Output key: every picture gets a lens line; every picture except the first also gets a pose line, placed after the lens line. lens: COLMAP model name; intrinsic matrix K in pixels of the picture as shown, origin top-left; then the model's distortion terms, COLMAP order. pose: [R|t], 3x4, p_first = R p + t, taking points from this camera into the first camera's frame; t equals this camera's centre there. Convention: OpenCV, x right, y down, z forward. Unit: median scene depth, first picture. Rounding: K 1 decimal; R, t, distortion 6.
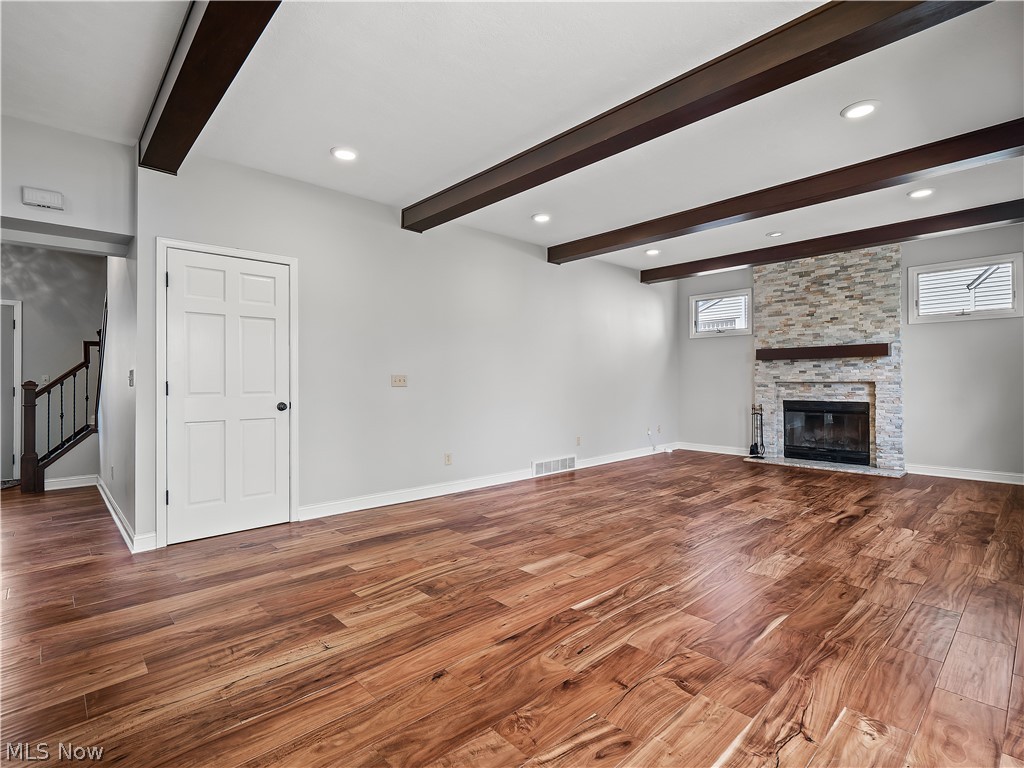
lens RADIAL K [[499.6, 0, 514.1], [0, 499.6, 379.8], [0, 0, 1]] dist [-0.003372, -0.000742]
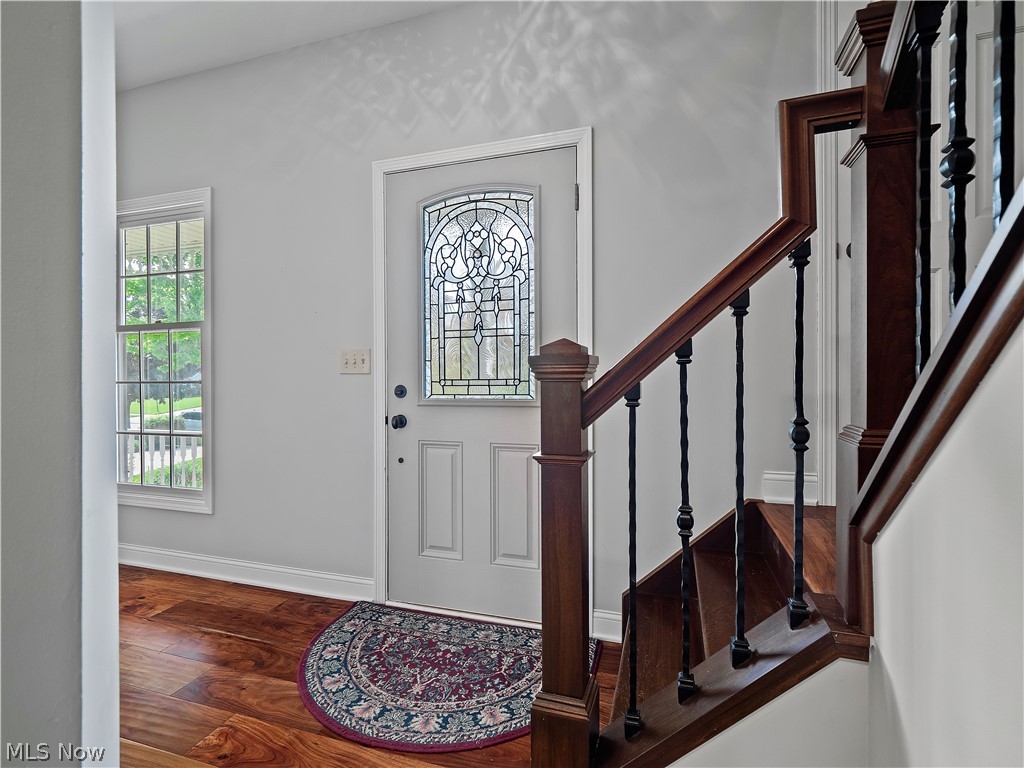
lens RADIAL K [[499.6, 0, 514.1], [0, 499.6, 379.8], [0, 0, 1]] dist [-0.003372, -0.000742]
pose [[0.489721, 0.009897, -0.871823, -0.755565], [0.002459, 0.999916, 0.012733, 0.015261], [0.871876, -0.008379, 0.489655, 0.830035]]
